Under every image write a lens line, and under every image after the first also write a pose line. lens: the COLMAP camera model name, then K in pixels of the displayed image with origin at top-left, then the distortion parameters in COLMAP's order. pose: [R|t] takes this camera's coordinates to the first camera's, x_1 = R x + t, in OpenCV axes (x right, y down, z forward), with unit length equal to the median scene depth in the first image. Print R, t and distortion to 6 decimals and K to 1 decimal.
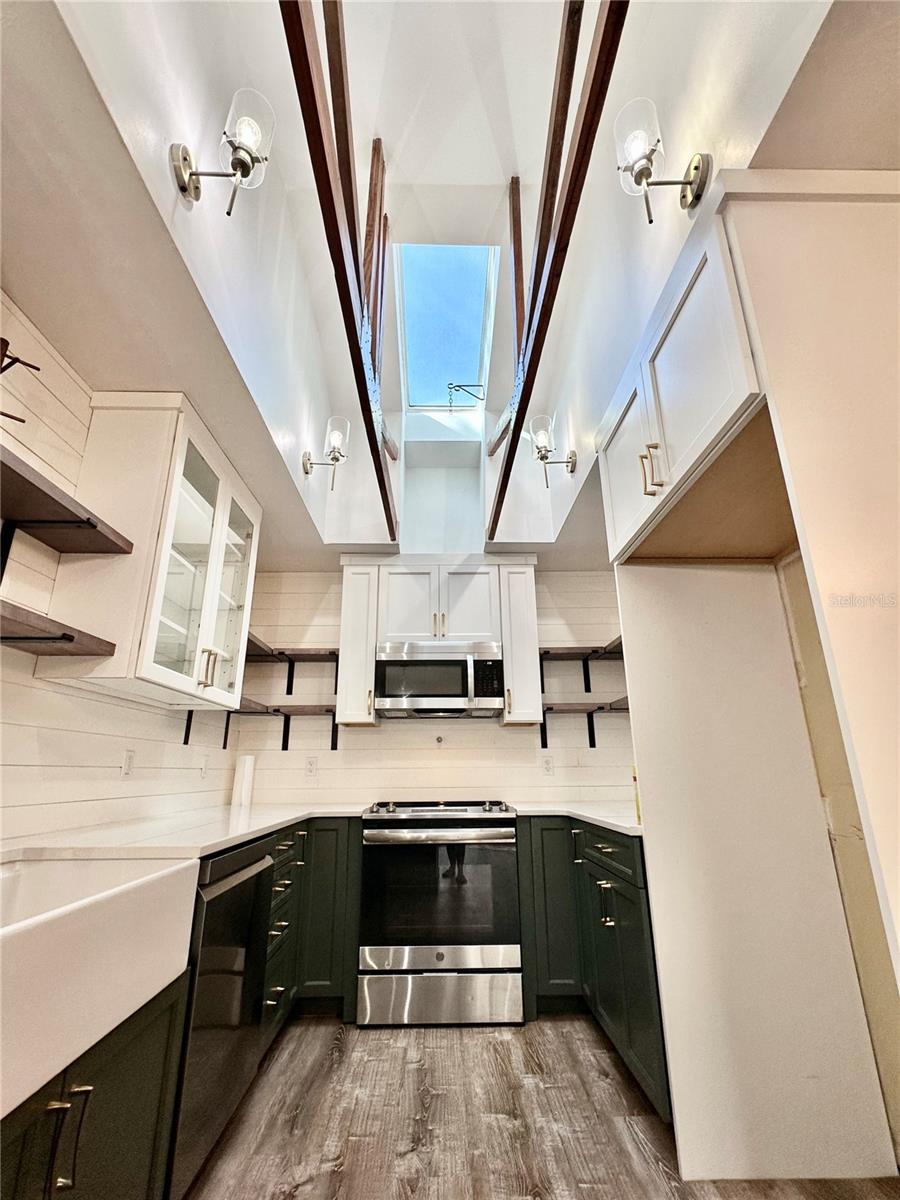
lens RADIAL K [[512.2, 0, 447.5], [0, 512.2, 619.9], [0, 0, 1]] dist [0.000727, 0.000715]
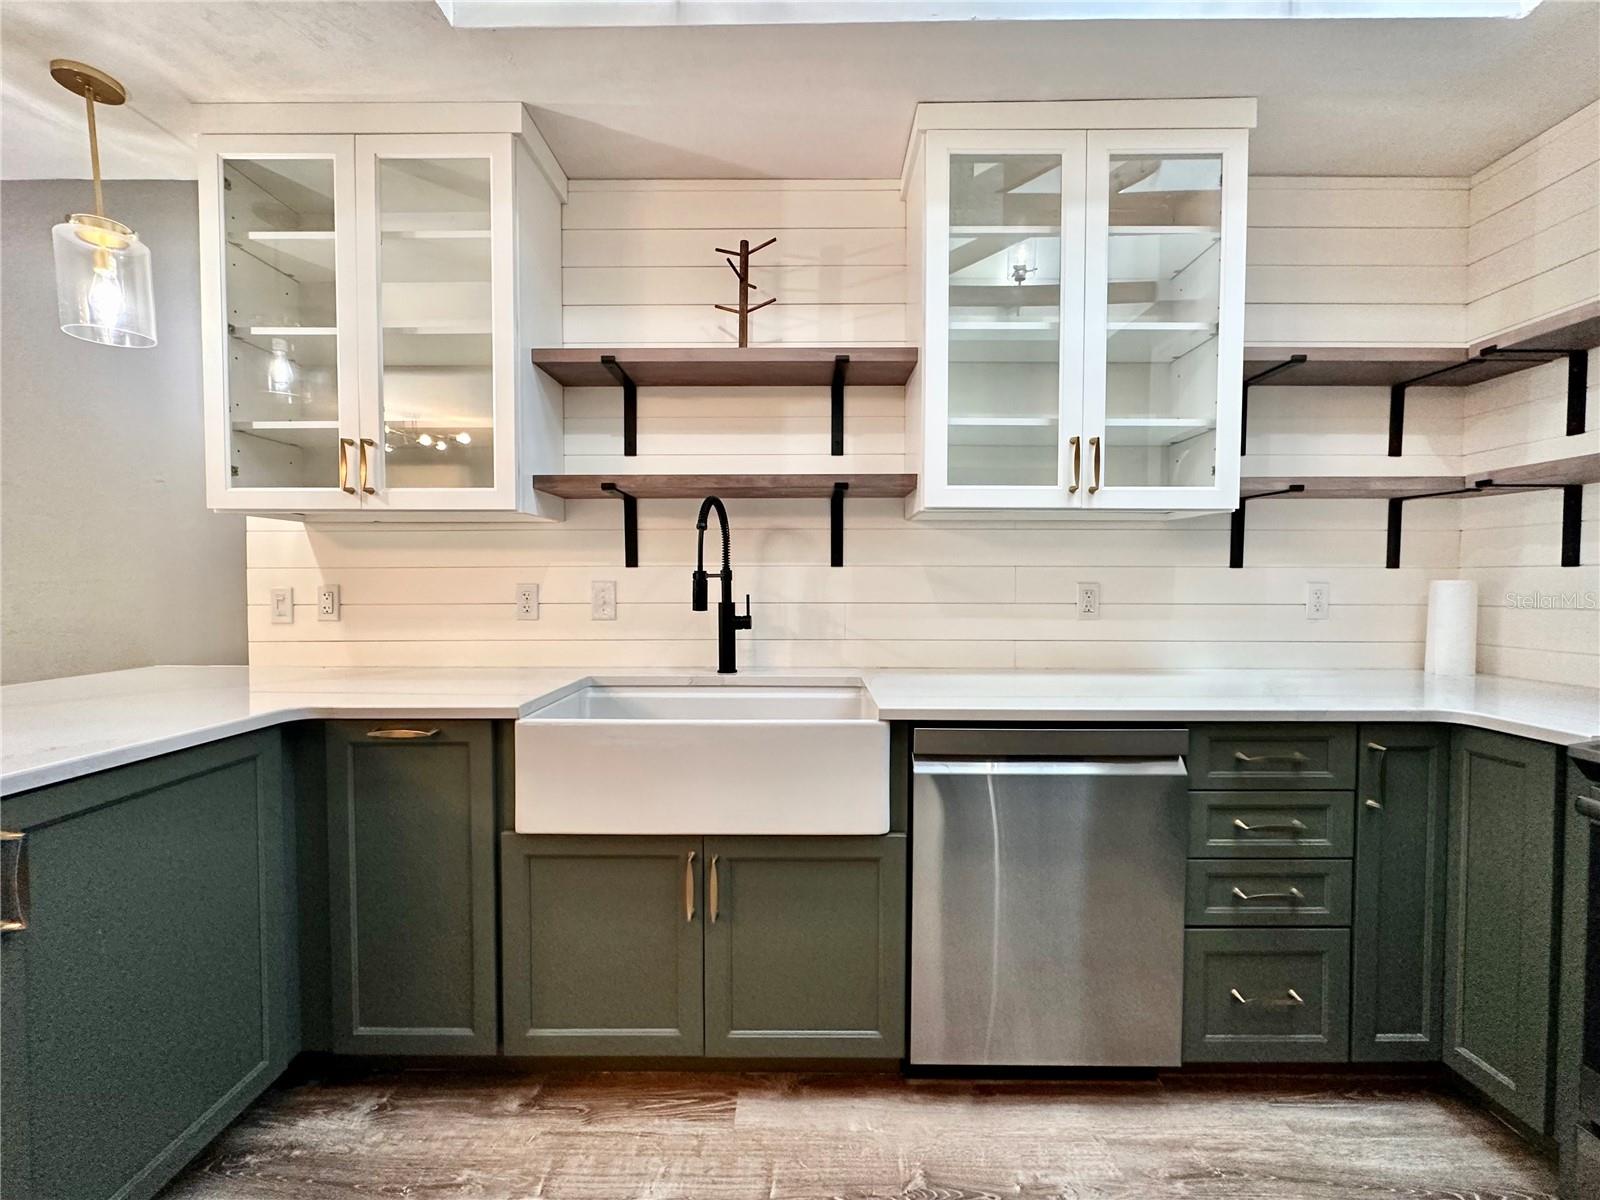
lens RADIAL K [[658.9, 0, 799.4], [0, 658.9, 598.6], [0, 0, 1]] dist [-0.000138, 0.000389]
pose [[-0.033620, 0.036093, -0.998783, 0.356331], [0.284575, 0.958326, 0.025052, 0.120477], [0.958064, -0.283387, -0.042490, 0.575252]]
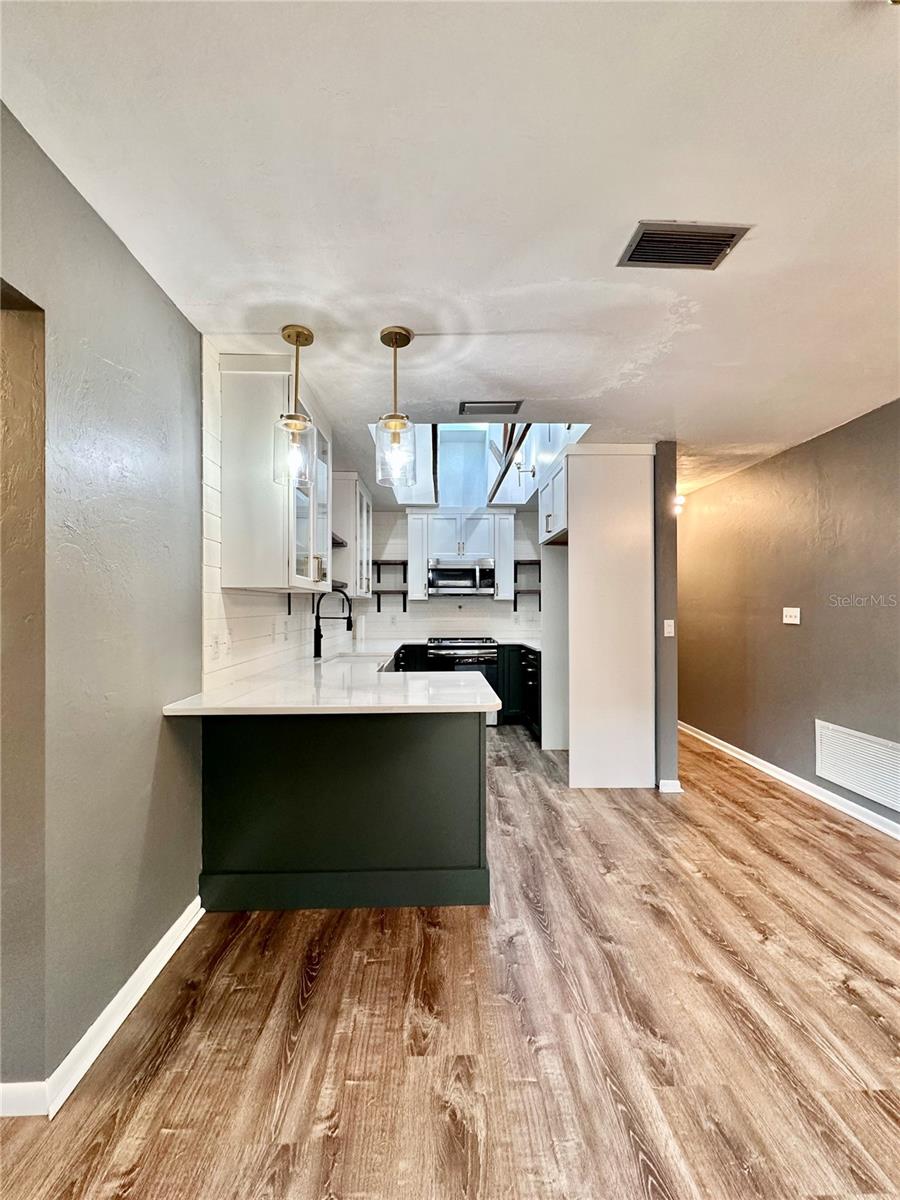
lens RADIAL K [[494.2, 0, 451.2], [0, 494.2, 607.2], [0, 0, 1]] dist [-0.000138, 0.000389]
pose [[0.999948, 0.006181, 0.008133, -0.090743], [-0.008221, 0.959528, 0.281492, -0.403962], [-0.006064, -0.281544, 0.959529, -1.088012]]
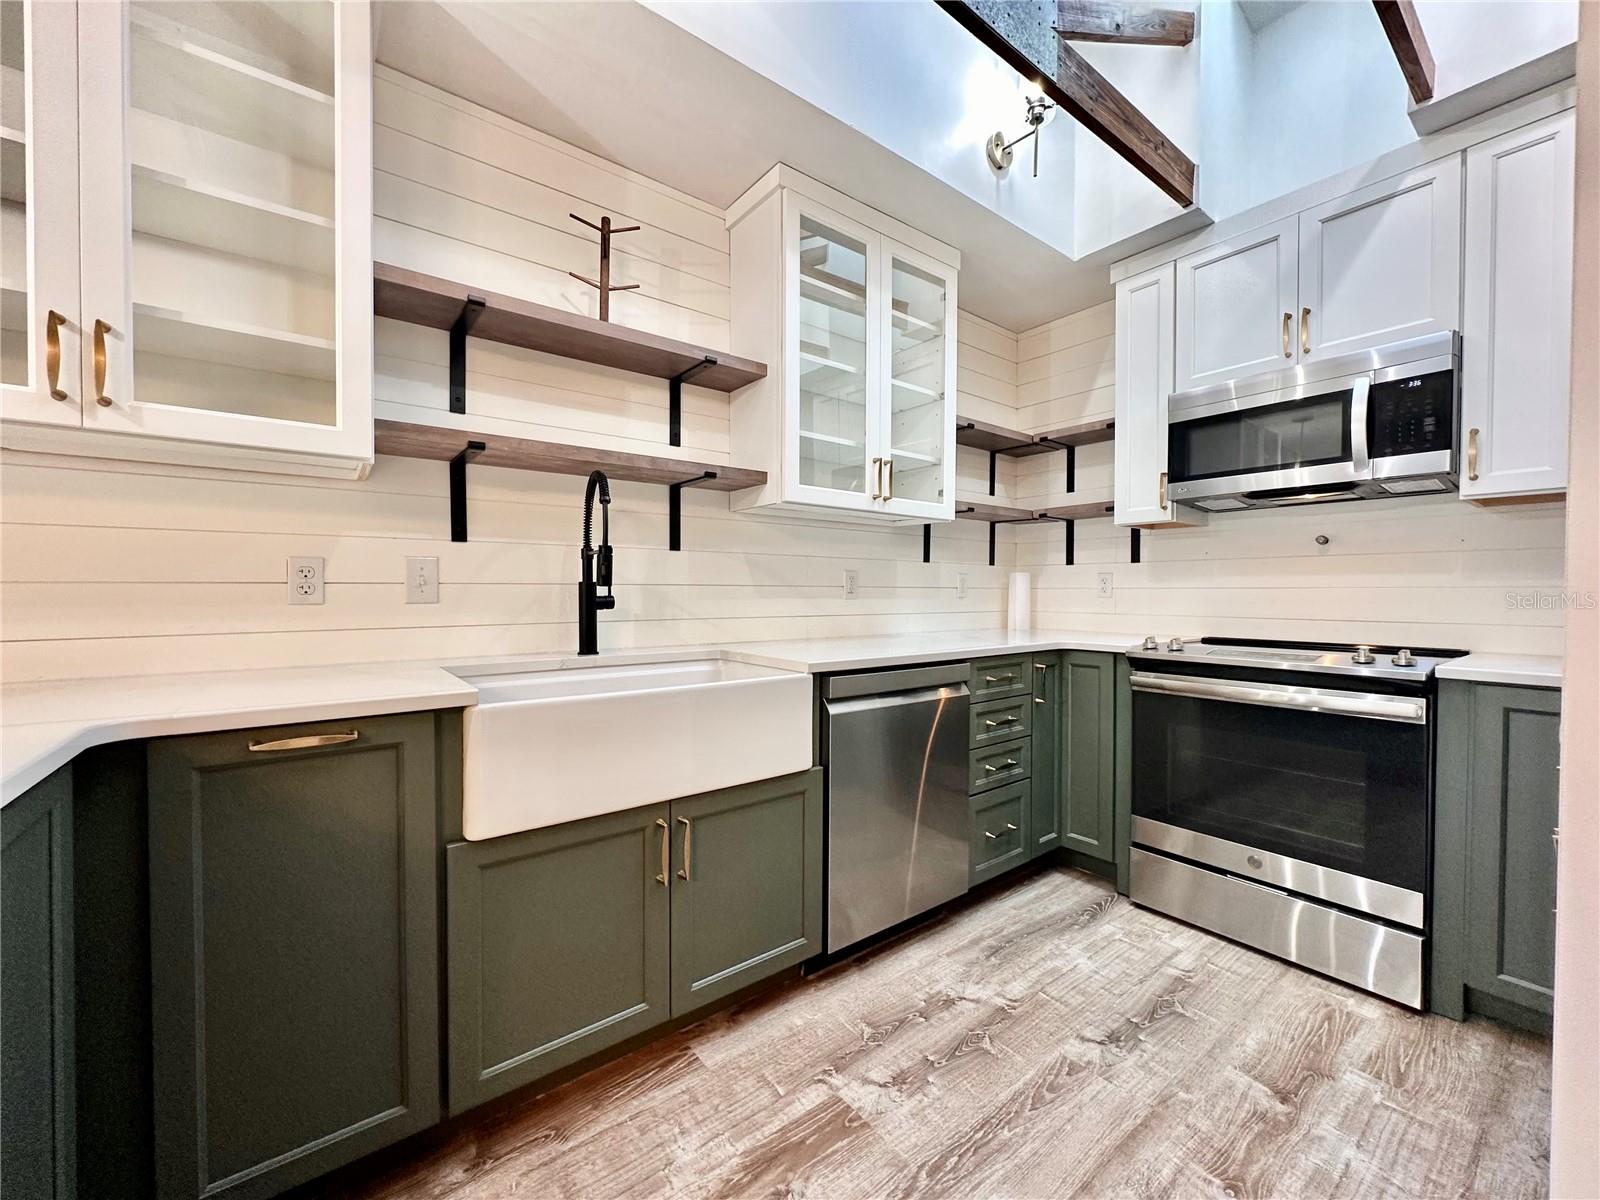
lens RADIAL K [[644.5, 0, 795.8], [0, 644.5, 600.1], [0, 0, 1]] dist [0.000861, 0.000202]
pose [[0.590958, 0.020564, -0.806440, 0.312827], [0.223125, 0.956509, 0.187896, 0.046006], [0.775232, -0.290976, 0.560668, 0.179109]]
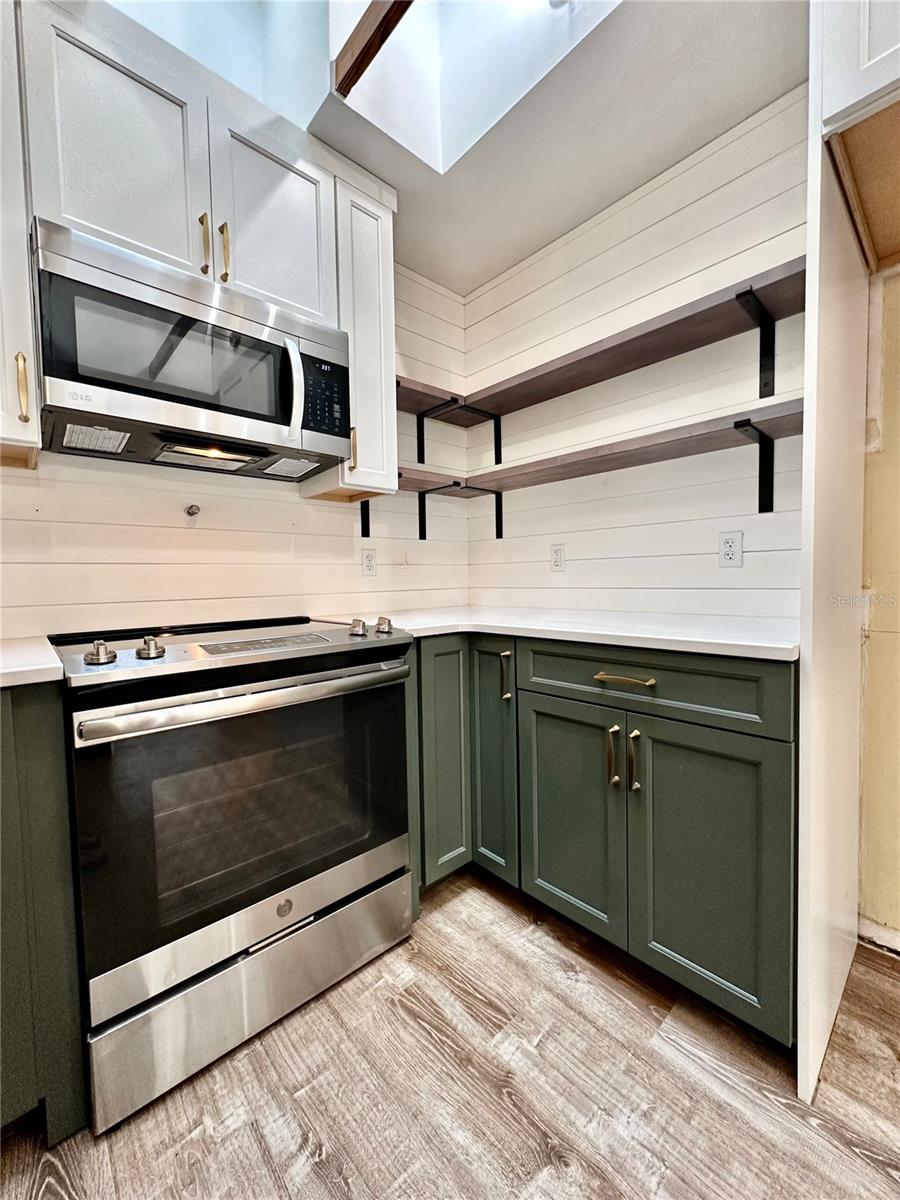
lens RADIAL K [[477.7, 0, 450.0], [0, 477.7, 600.0], [0, 0, 1]] dist [-0.000568, -0.000140]
pose [[0.747037, -0.037368, 0.663731, -0.206392], [-0.176435, 0.951469, 0.252146, 0.219743], [-0.640942, -0.305467, 0.704190, 0.676581]]
